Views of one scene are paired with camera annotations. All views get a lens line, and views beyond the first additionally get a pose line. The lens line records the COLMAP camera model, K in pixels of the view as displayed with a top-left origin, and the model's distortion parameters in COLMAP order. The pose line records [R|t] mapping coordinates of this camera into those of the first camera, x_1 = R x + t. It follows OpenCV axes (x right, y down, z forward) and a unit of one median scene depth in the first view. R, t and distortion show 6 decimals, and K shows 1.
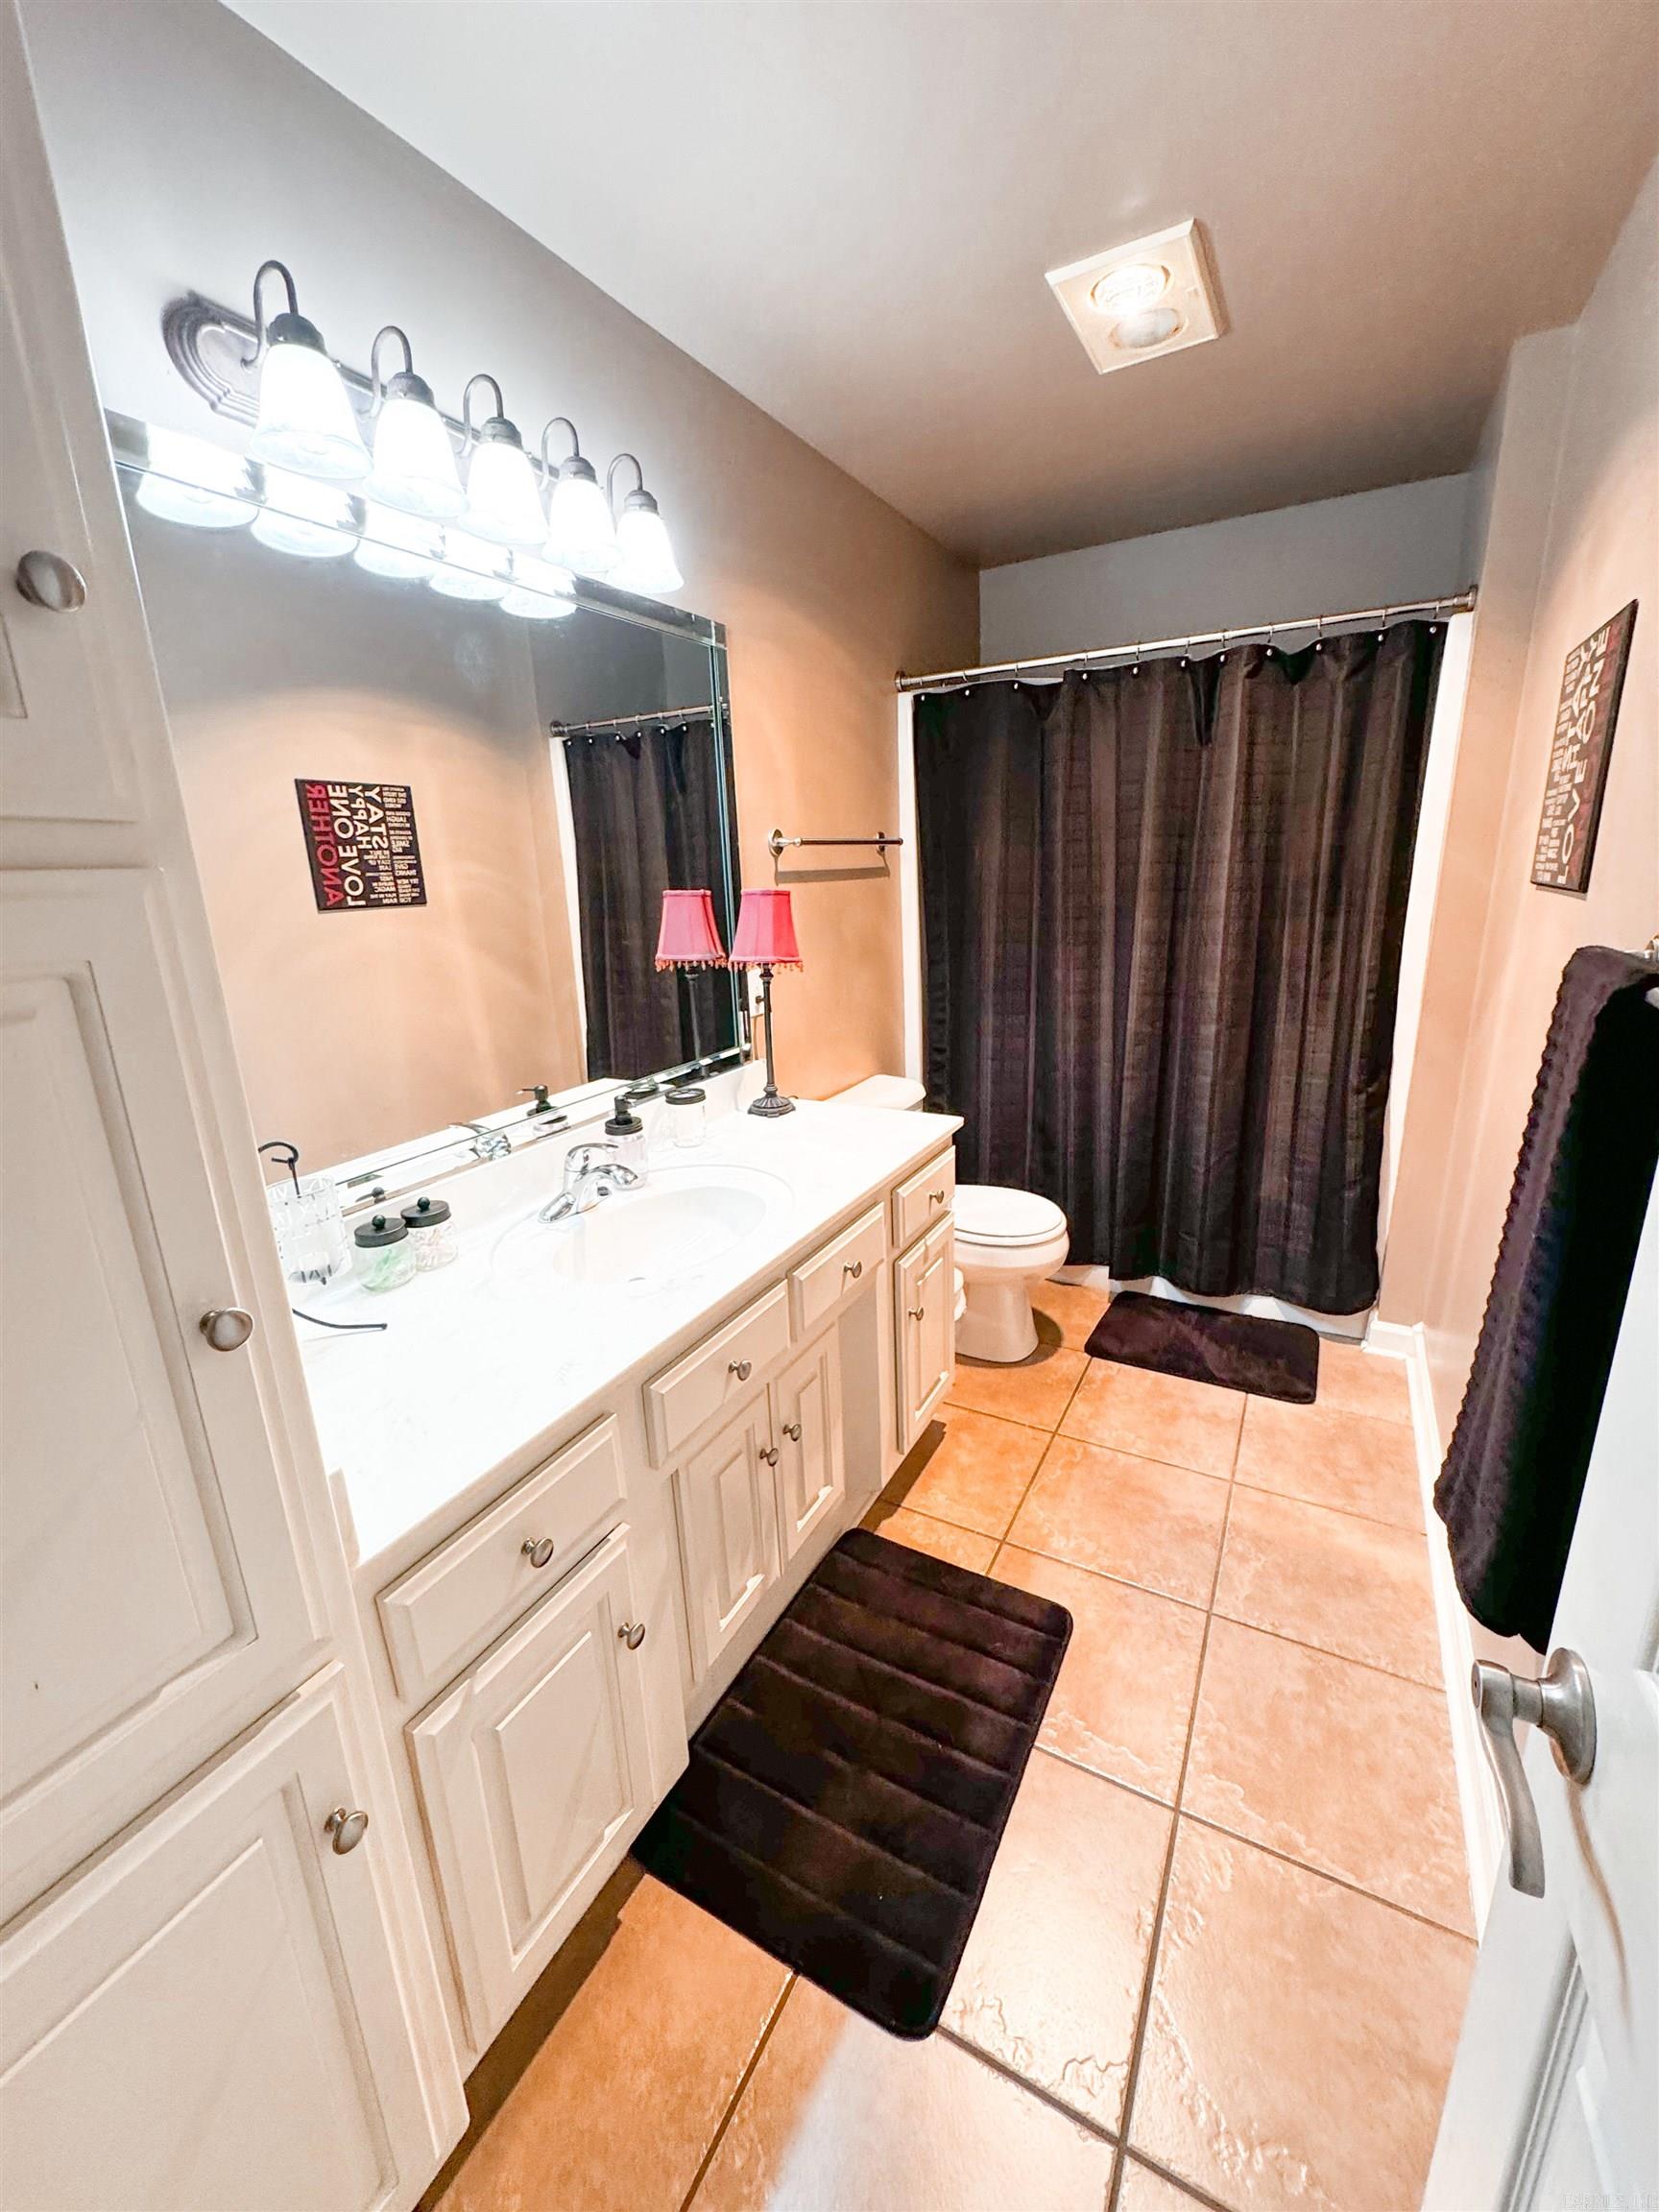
lens RADIAL K [[884.3, 0, 835.1], [0, 884.3, 1101.0], [0, 0, 1]] dist [-0.001090, 0.000435]
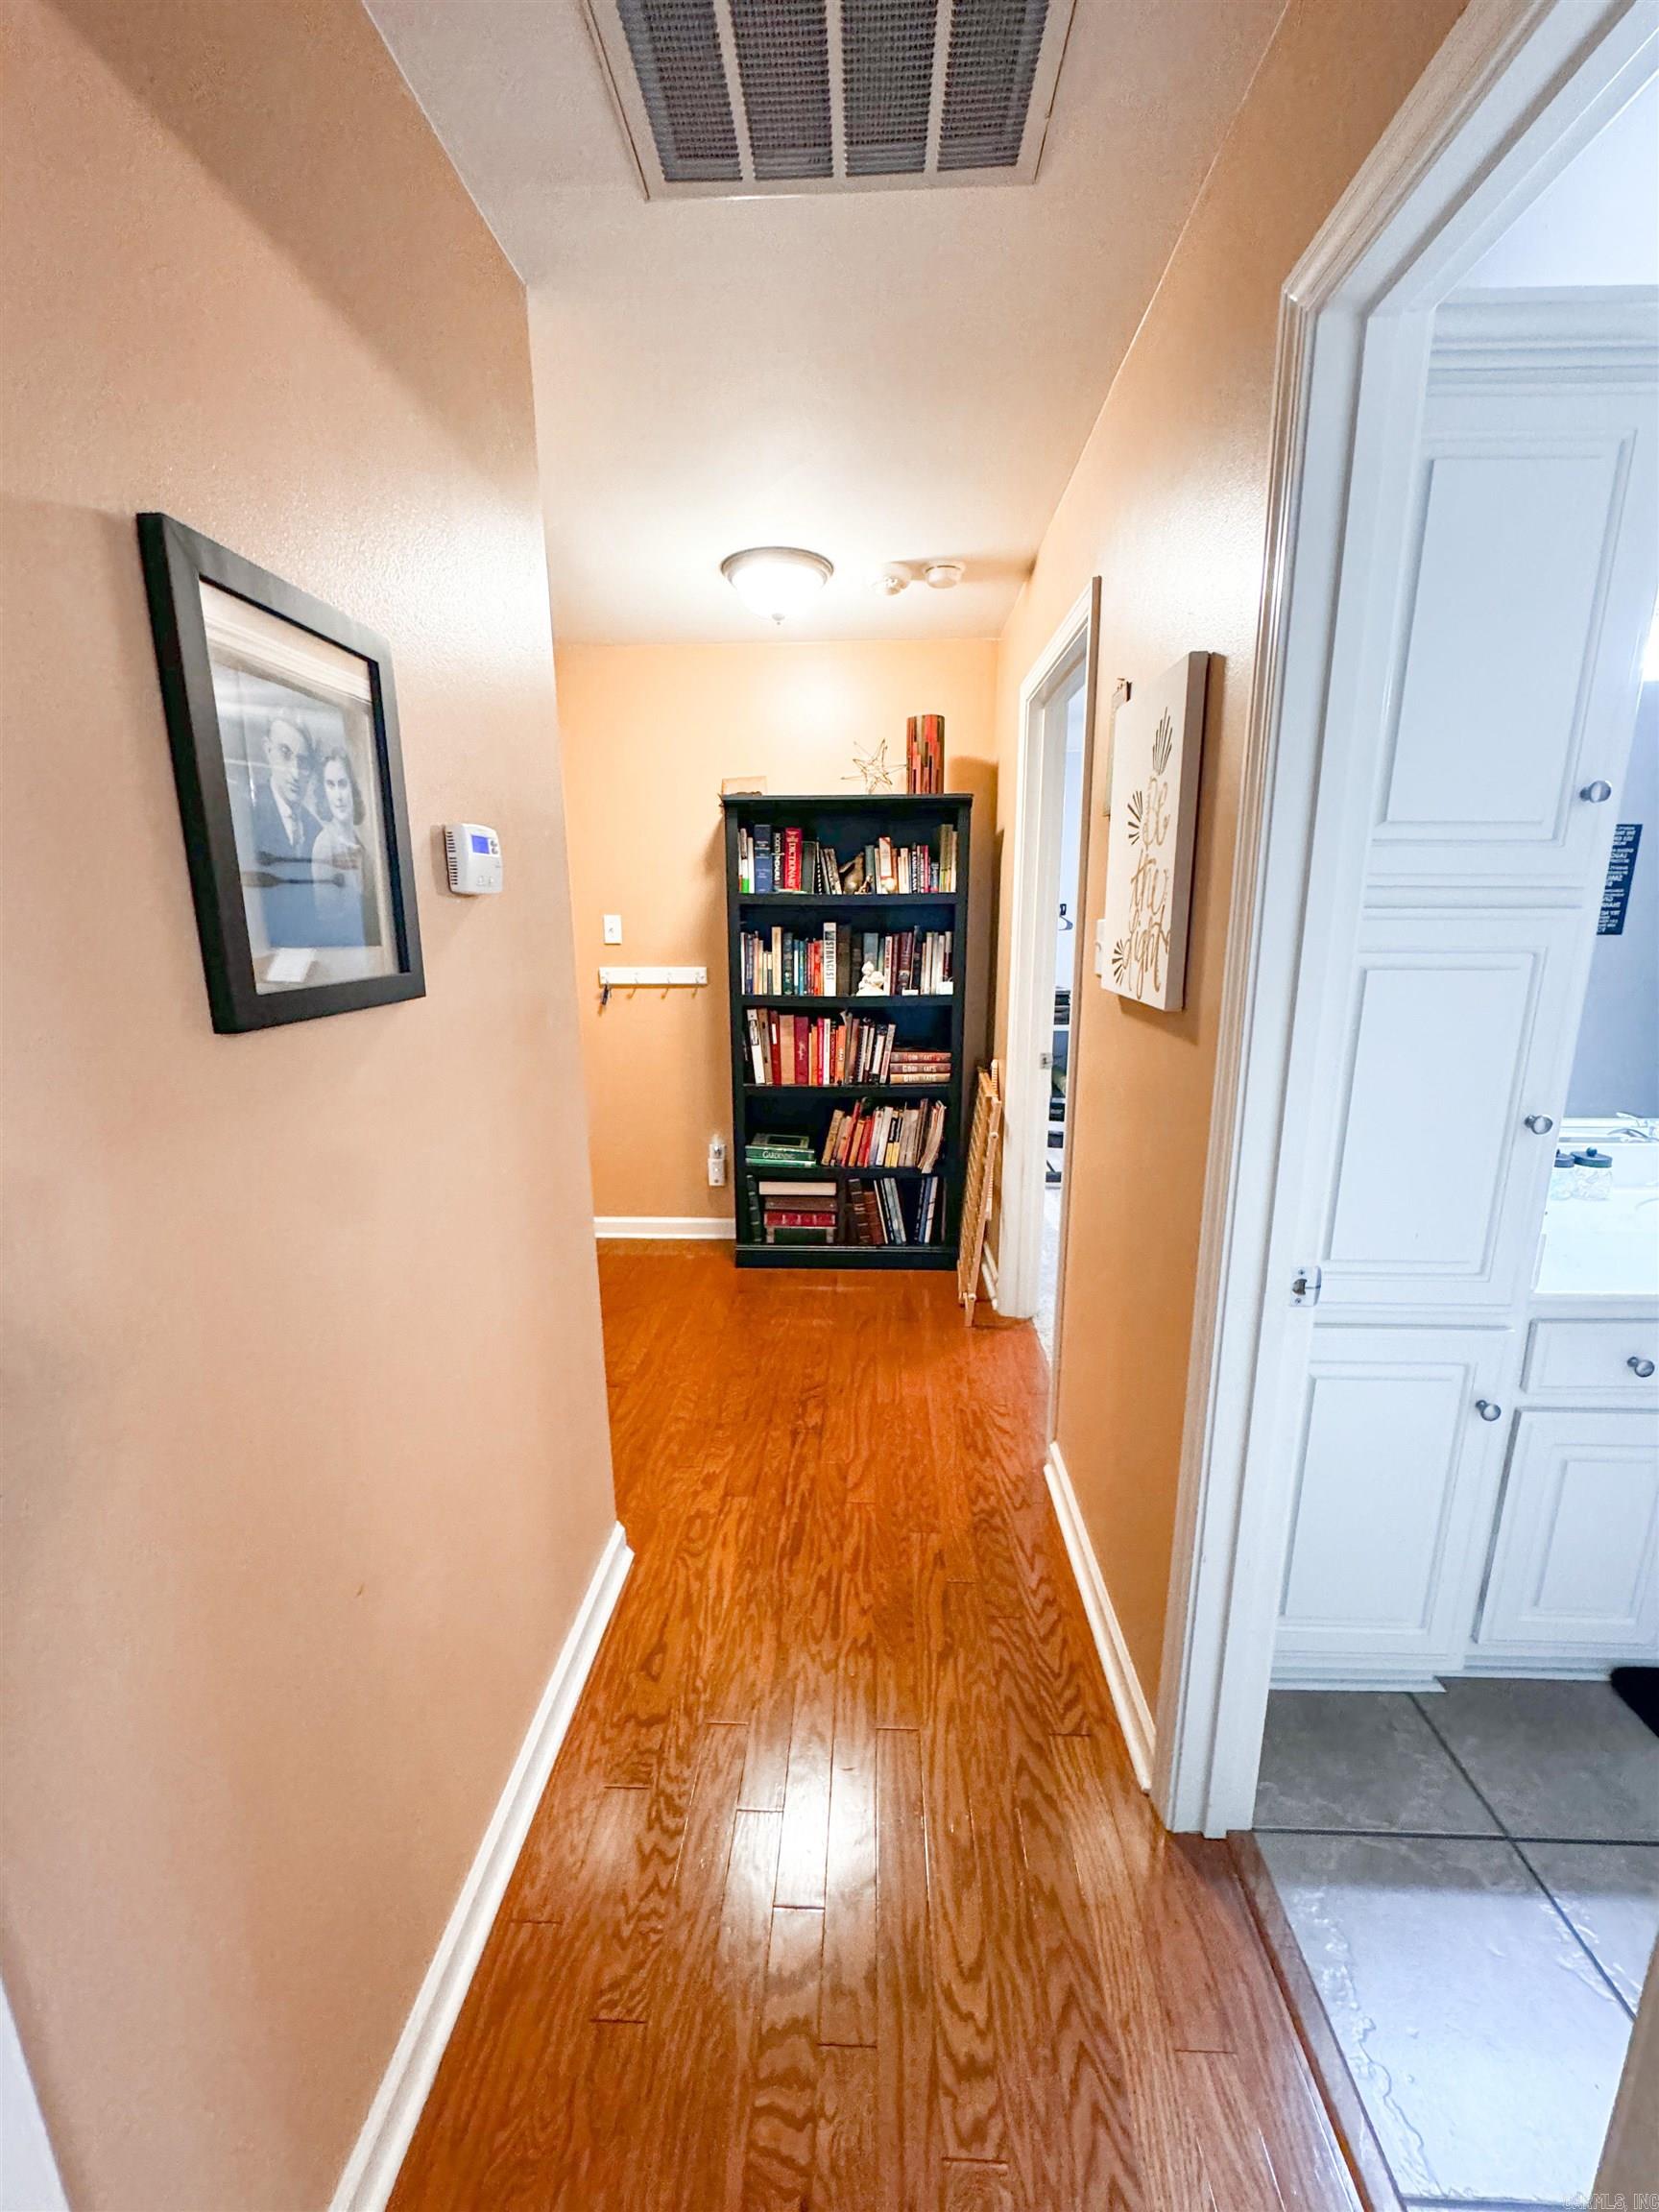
lens RADIAL K [[884.3, 0, 828.5], [0, 884.3, 1104.0], [0, 0, 1]] dist [-0.001090, 0.000435]
pose [[0.448604, 0.222510, -0.865589, 0.165711], [-0.241258, 0.962706, 0.122440, 0.161641], [0.860551, 0.153903, 0.485556, -0.674827]]
